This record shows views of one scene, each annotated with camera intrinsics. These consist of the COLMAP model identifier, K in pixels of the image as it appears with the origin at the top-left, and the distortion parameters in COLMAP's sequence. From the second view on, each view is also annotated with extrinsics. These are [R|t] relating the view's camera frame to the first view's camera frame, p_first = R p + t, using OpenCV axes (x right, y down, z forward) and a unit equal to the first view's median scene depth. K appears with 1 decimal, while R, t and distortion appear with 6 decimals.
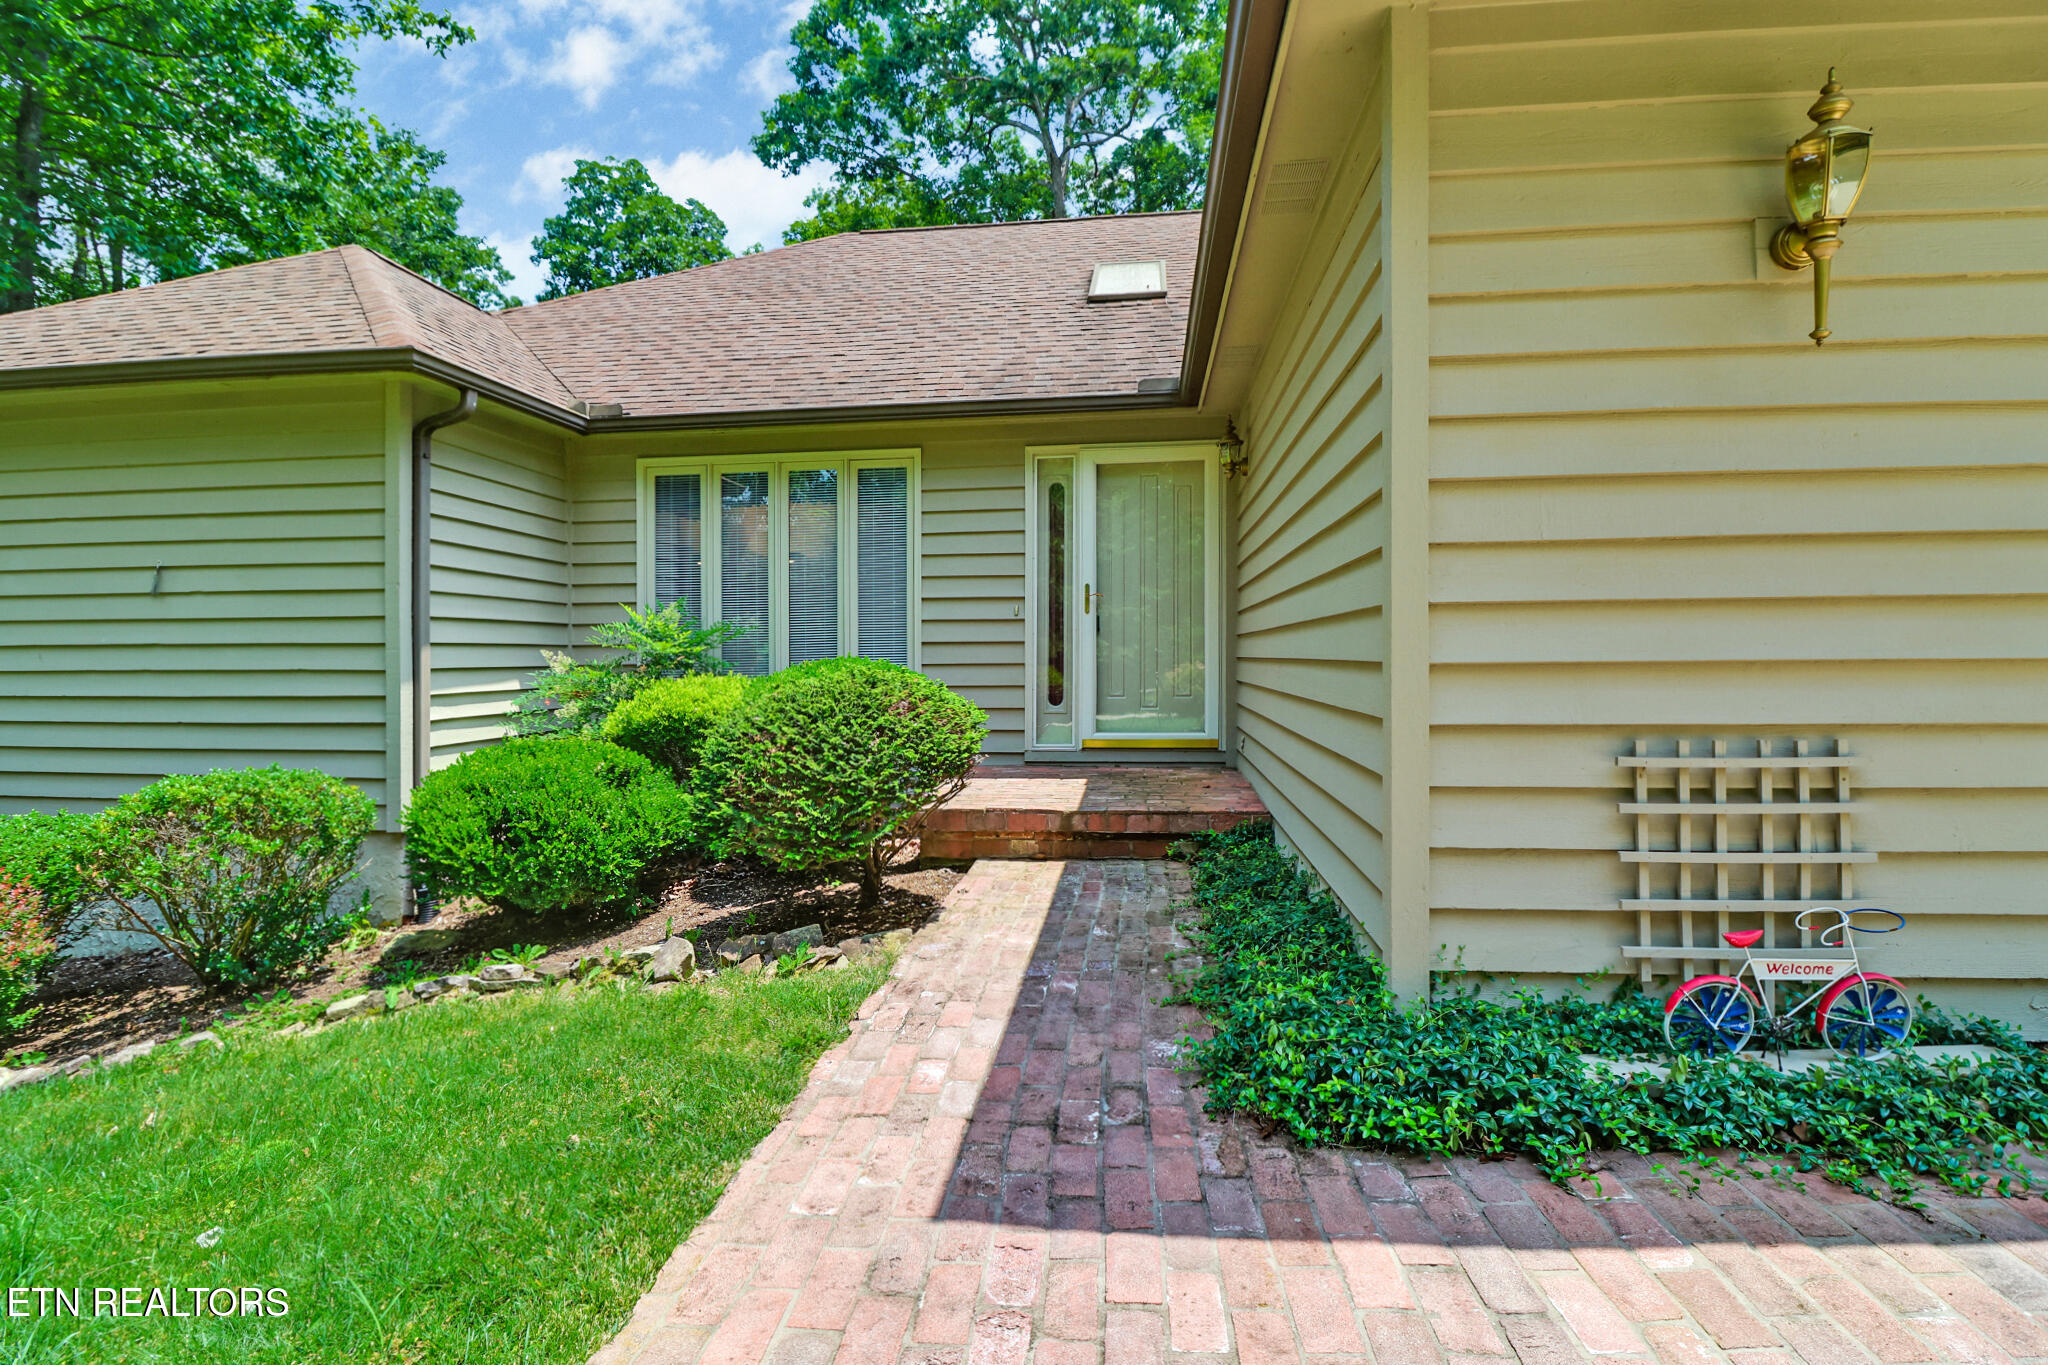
lens RADIAL K [[953.1, 0, 1028.8], [0, 953.1, 679.3], [0, 0, 1]] dist [-0.000154, -0.009114]
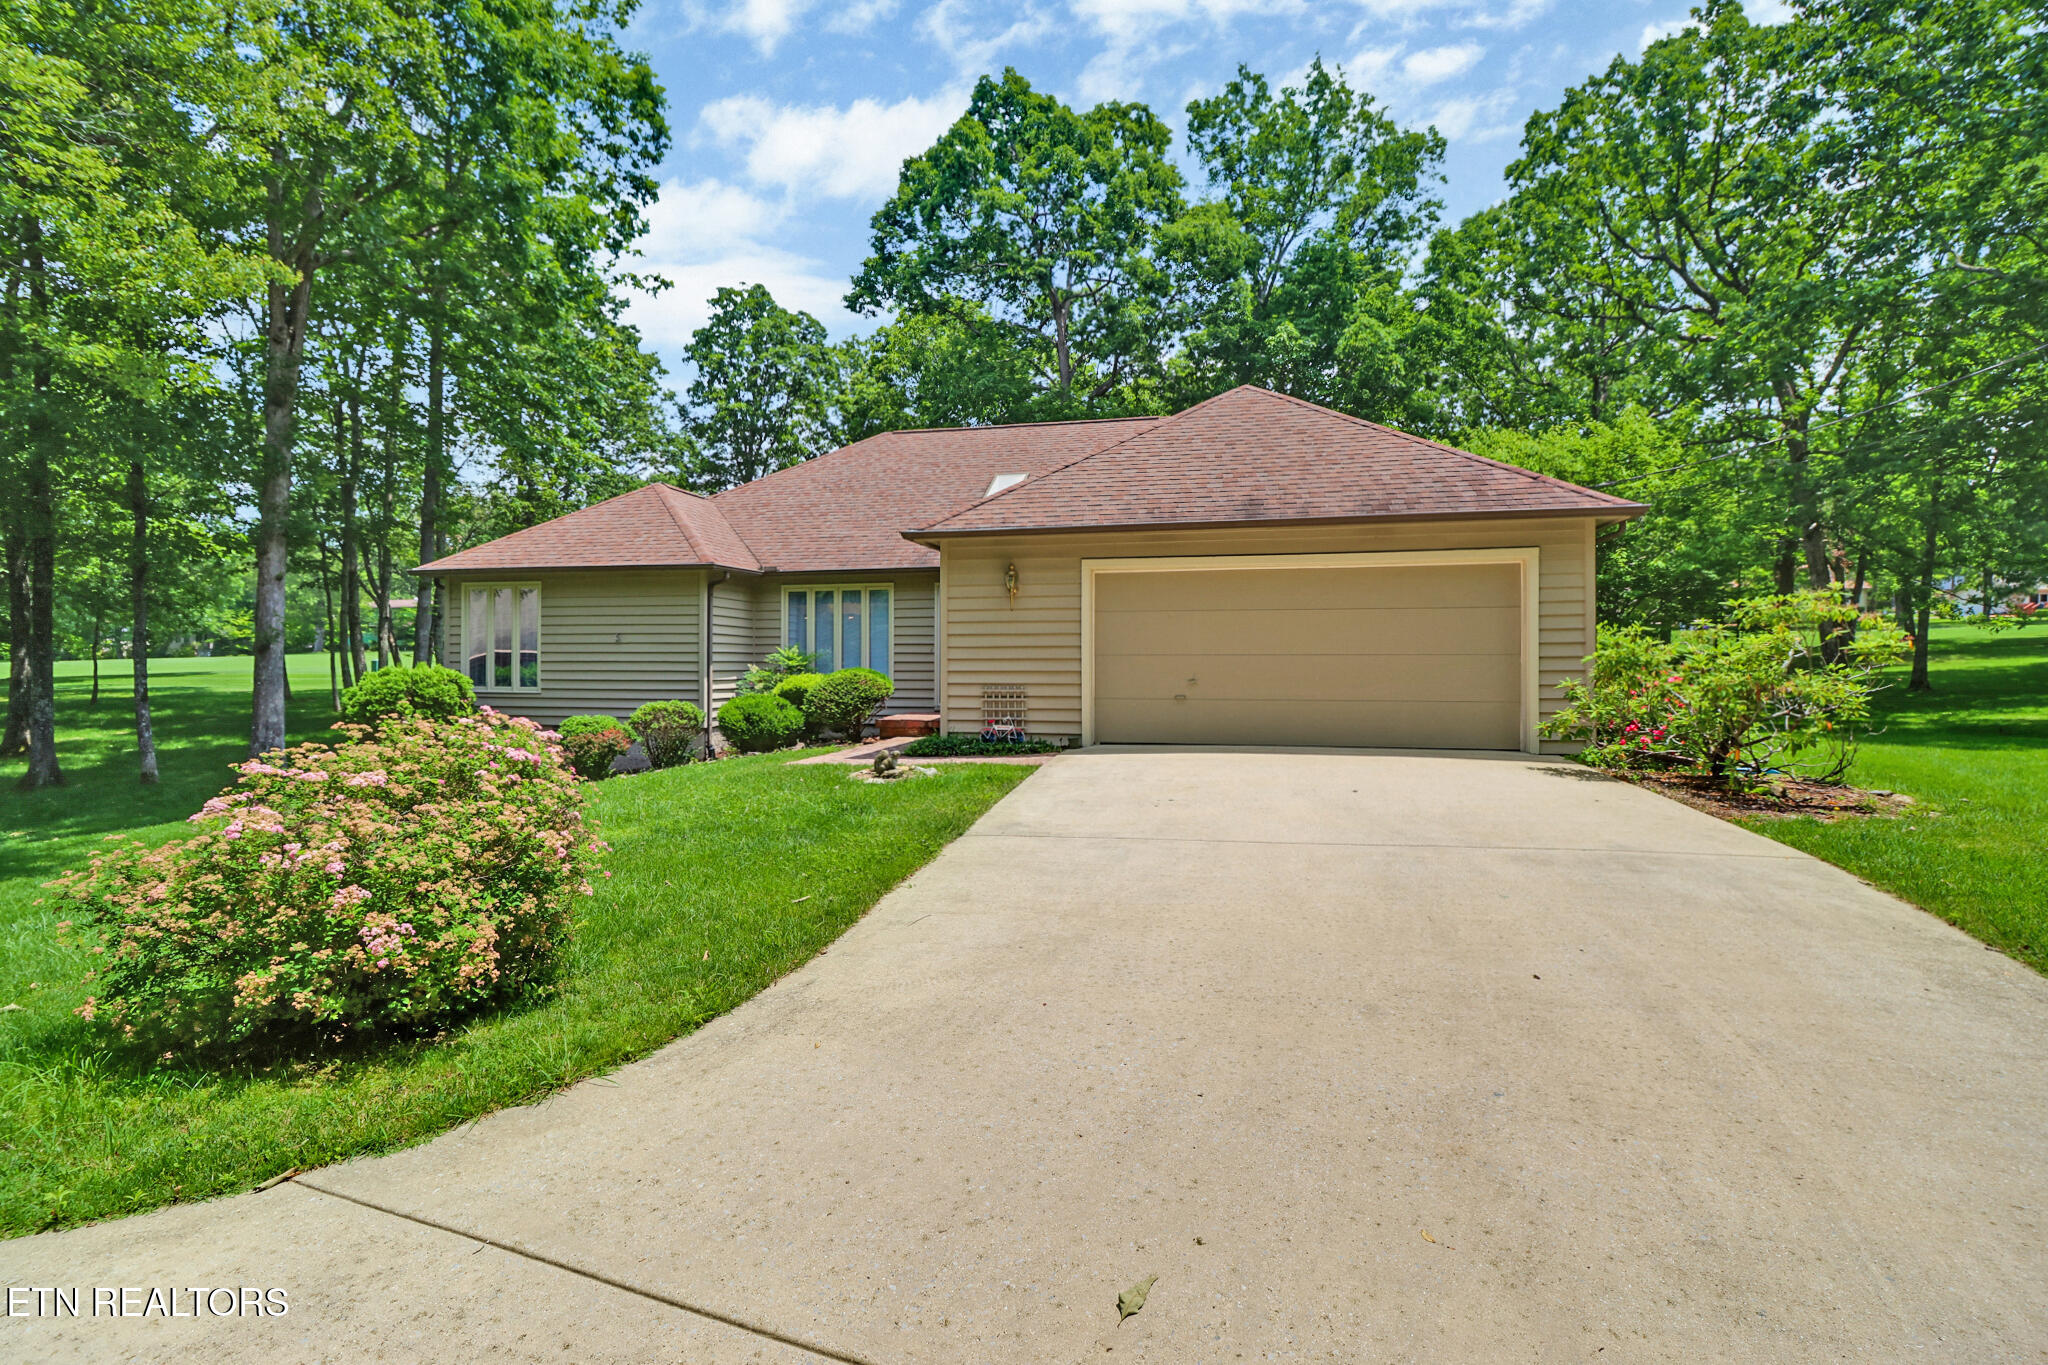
lens RADIAL K [[953.1, 0, 1027.1], [0, 953.1, 683.6], [0, 0, 1]] dist [-0.000154, -0.009114]
pose [[0.994681, 0.008584, -0.102646, 0.483381], [-0.008850, 0.999959, -0.002133, 0.020781], [0.102624, 0.003030, 0.994716, -1.413403]]
